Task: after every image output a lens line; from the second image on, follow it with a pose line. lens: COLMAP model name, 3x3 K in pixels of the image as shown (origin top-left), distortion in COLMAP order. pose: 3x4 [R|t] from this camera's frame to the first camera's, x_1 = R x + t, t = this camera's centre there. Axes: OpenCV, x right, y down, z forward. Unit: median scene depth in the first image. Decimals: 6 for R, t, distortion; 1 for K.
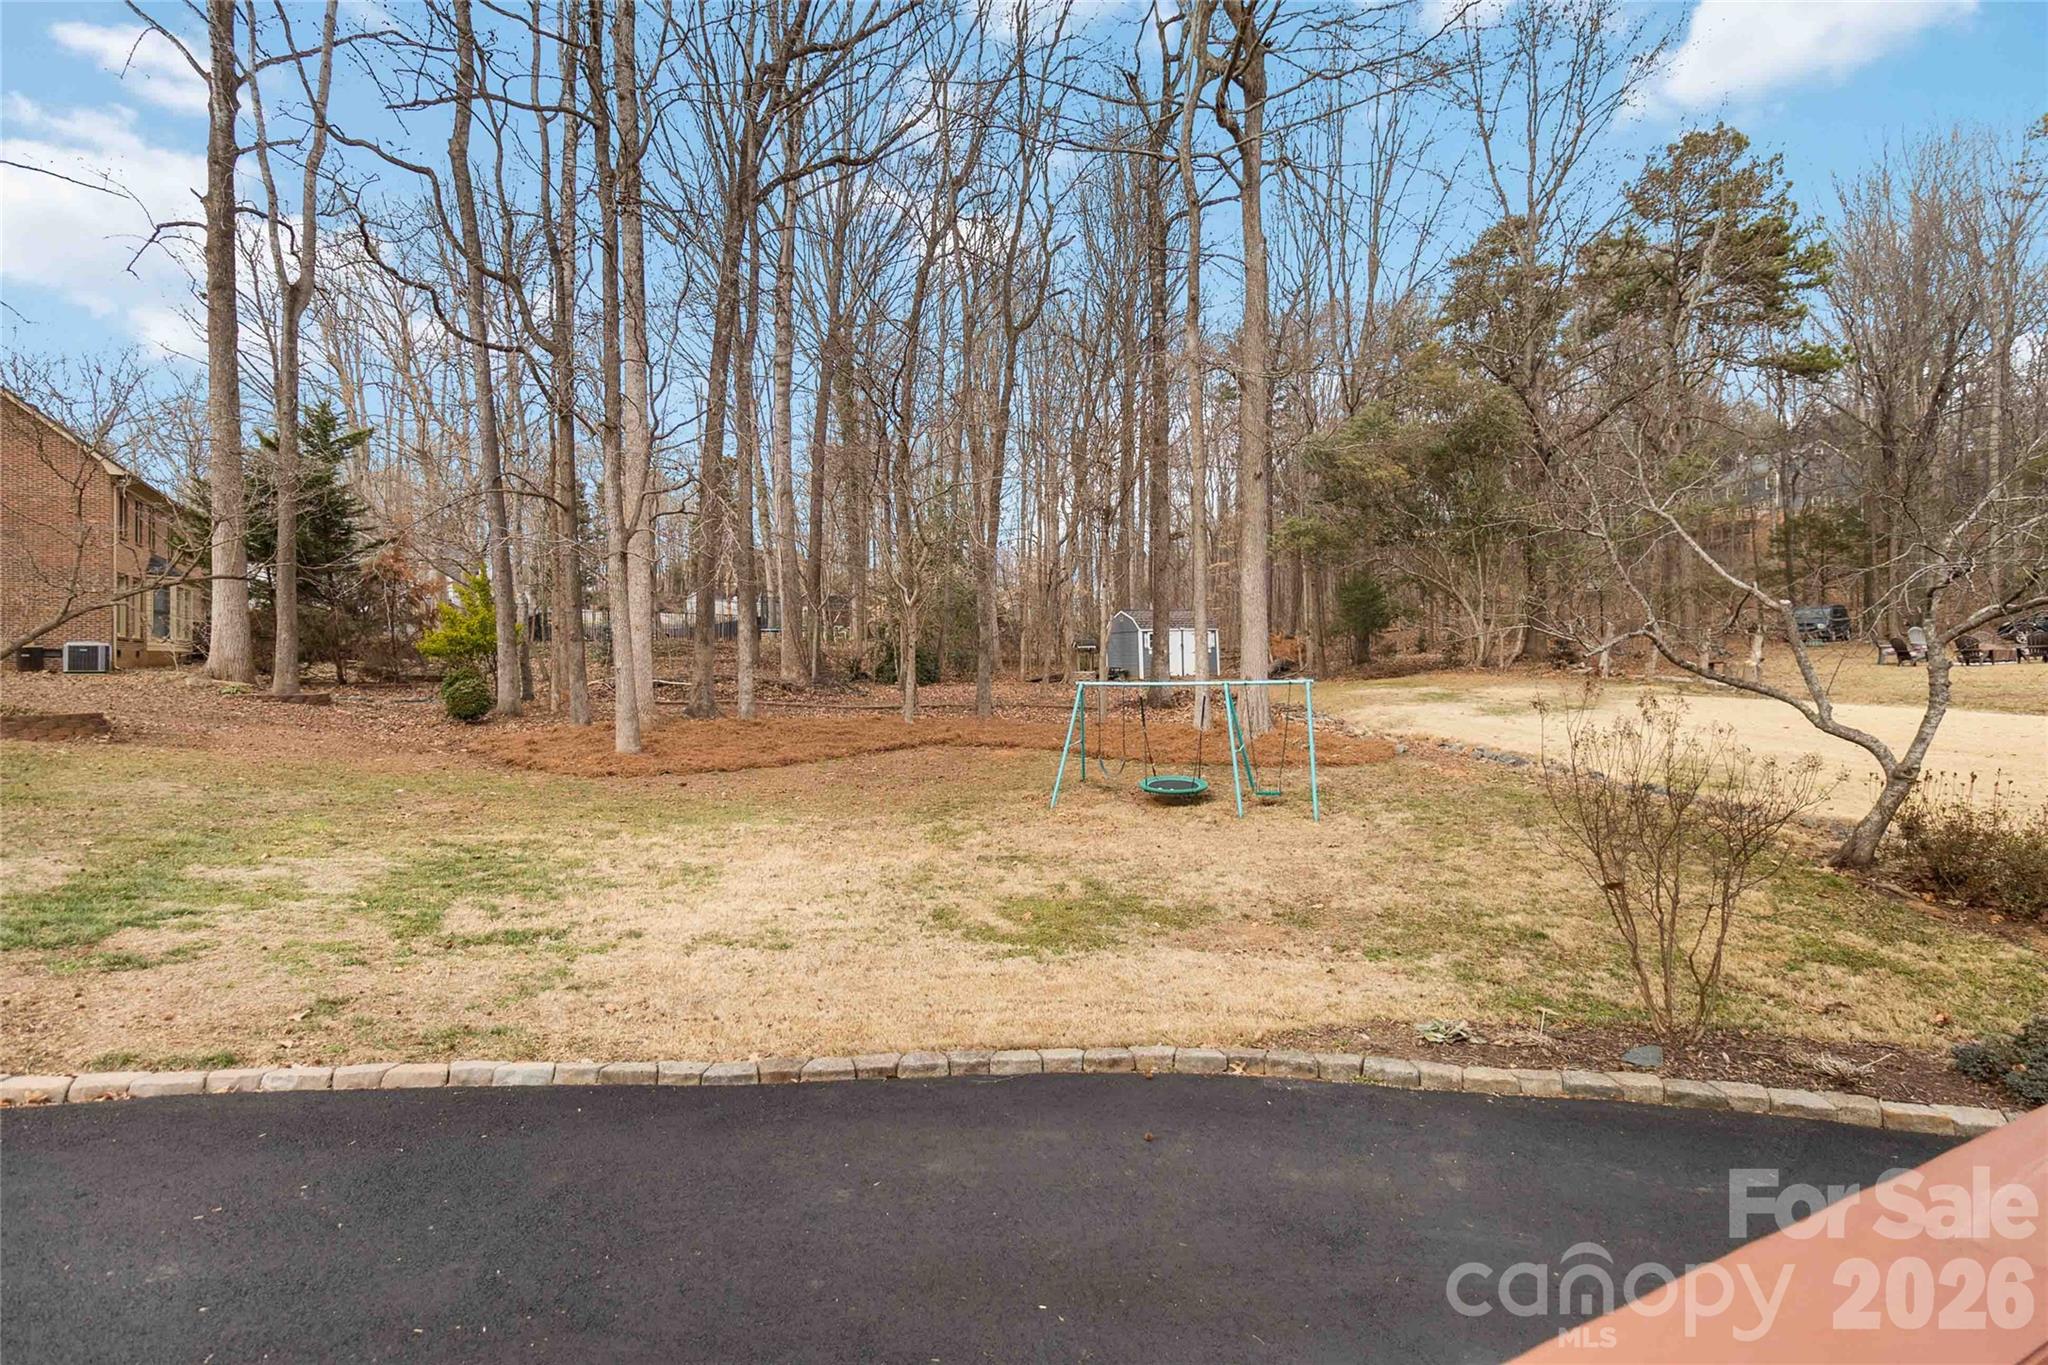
lens RADIAL K [[950.0, 0, 1018.5], [0, 950.0, 667.7], [0, 0, 1]] dist [-0.000978, 0.000219]
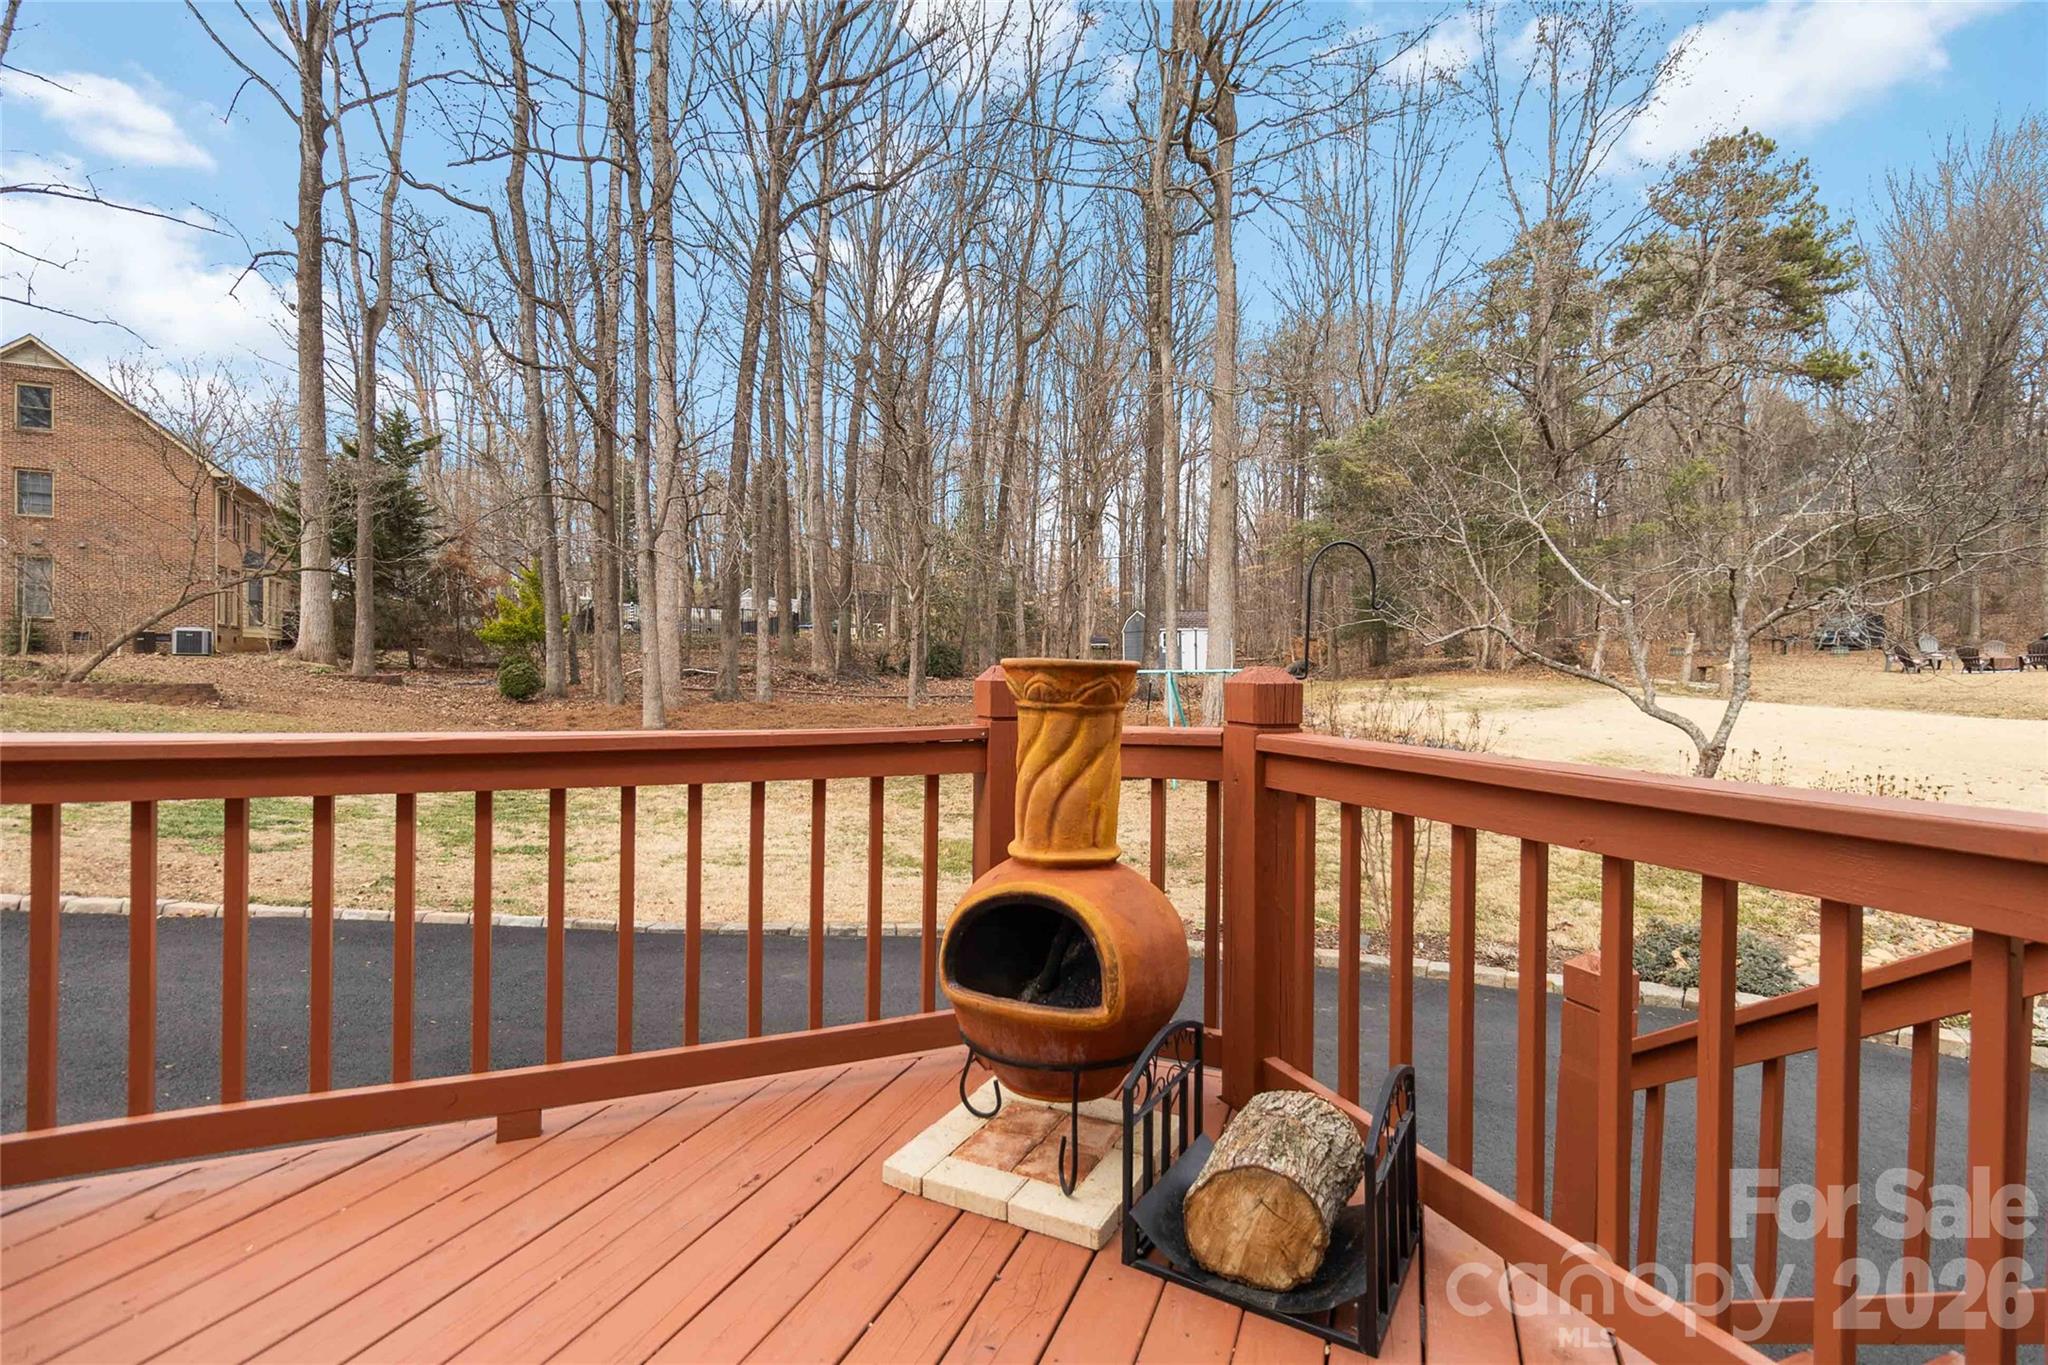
lens RADIAL K [[962.4, 0, 1024.0], [0, 962.4, 682.5], [0, 0, 1]] dist [0.000820, 0.000026]
pose [[0.998269, 0.015186, -0.056820, 0.063465], [-0.014500, 0.999817, 0.012460, 0.009839], [0.056999, -0.011615, 0.998307, -0.080069]]
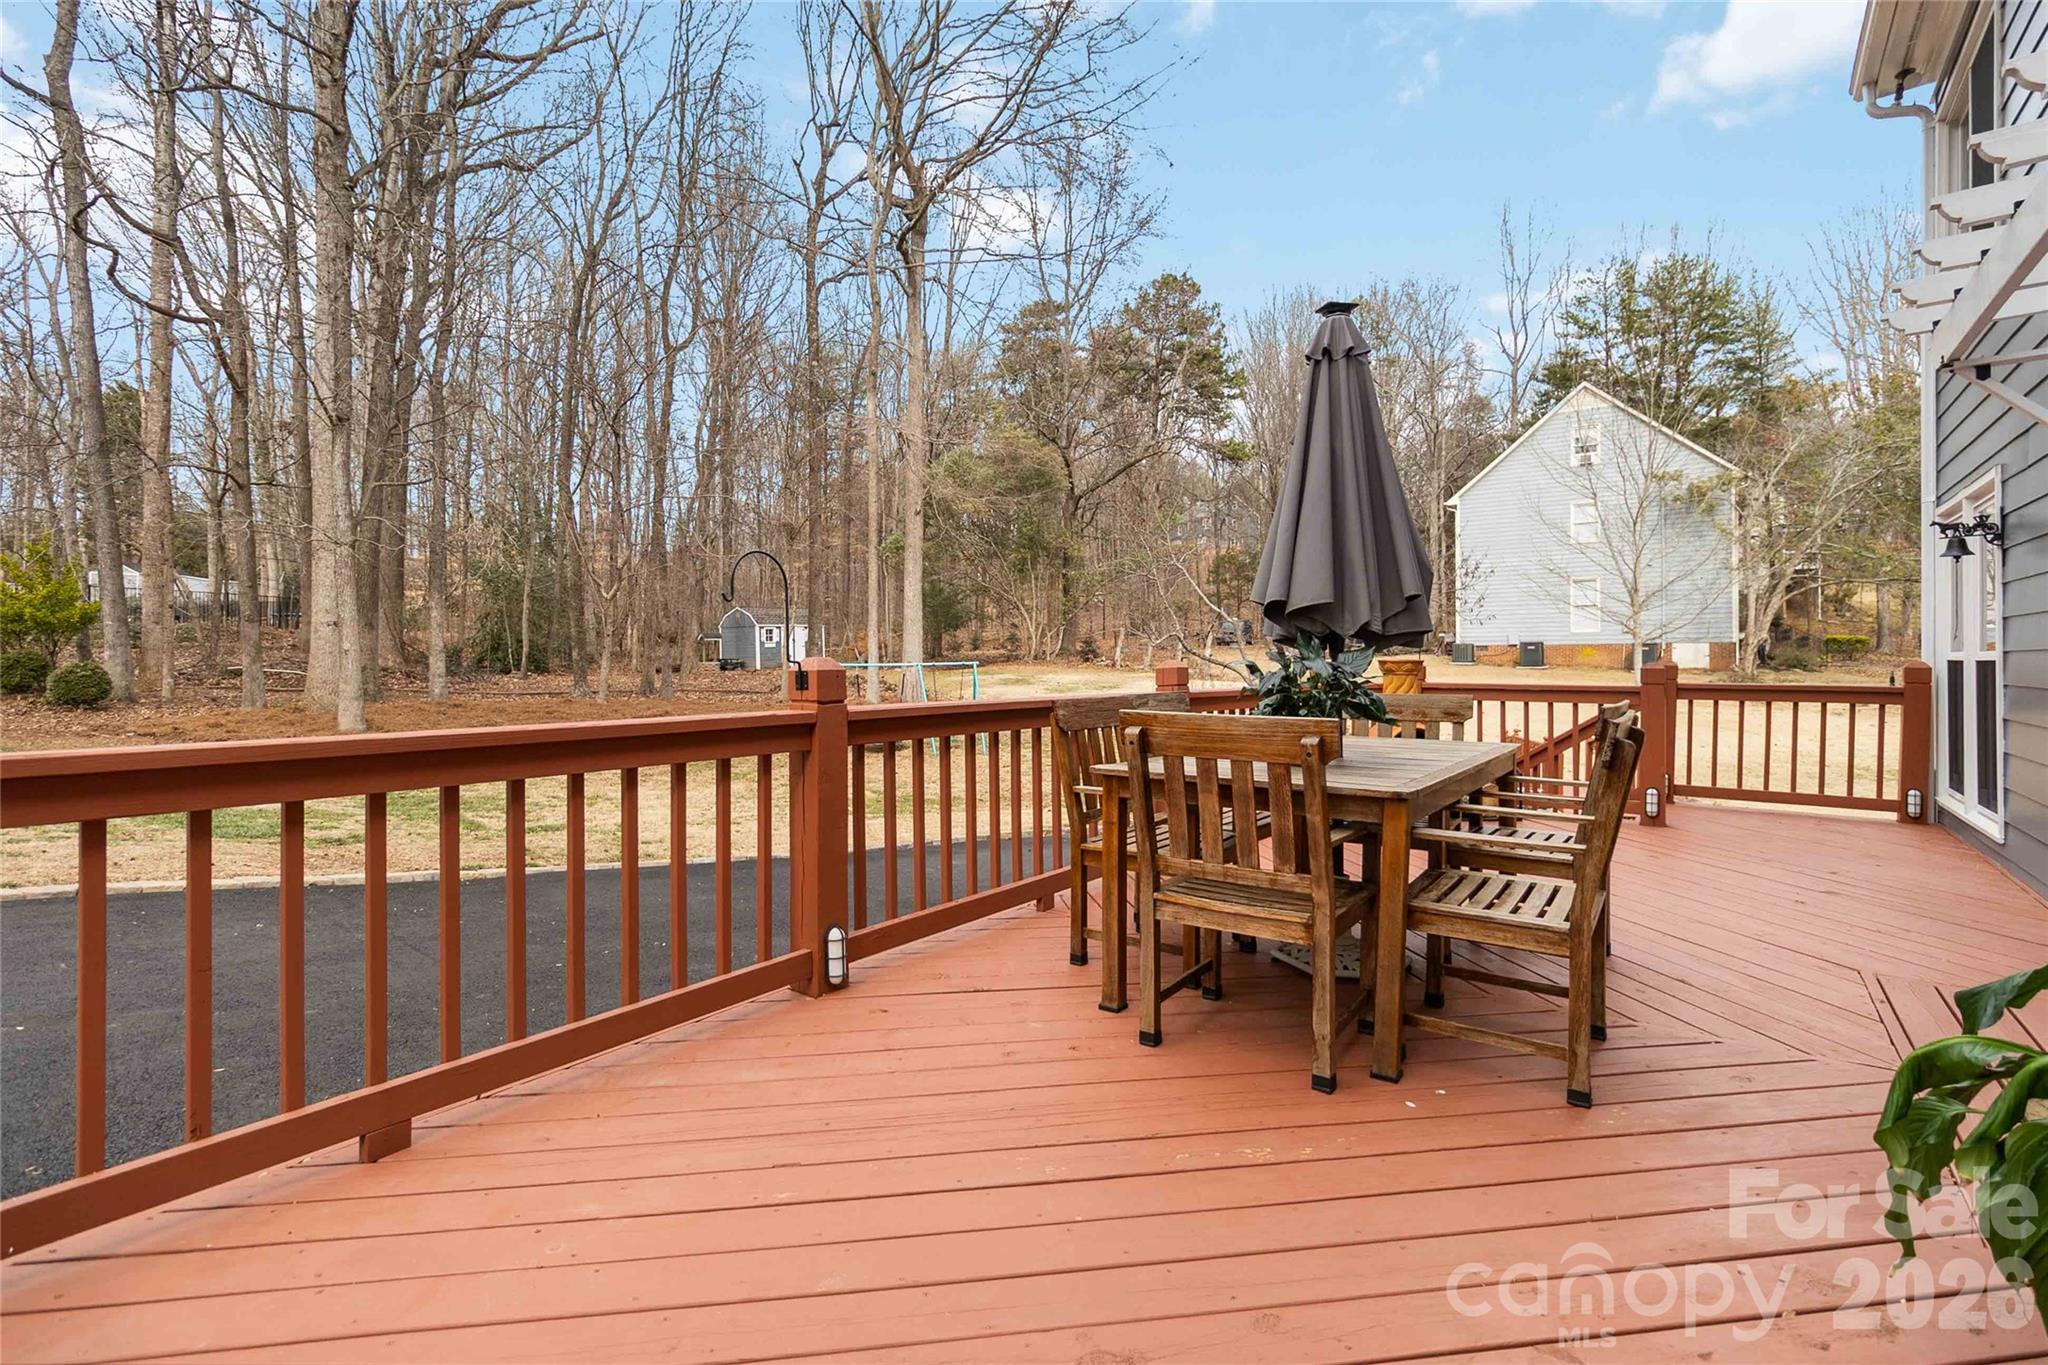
lens RADIAL K [[950.0, 0, 1018.5], [0, 950.0, 667.7], [0, 0, 1]] dist [-0.000978, 0.000219]
pose [[0.886757, 0.004398, 0.462215, -0.158936], [-0.005413, 0.999985, 0.000870, 0.010264], [-0.462205, -0.003273, 0.886767, -0.168180]]
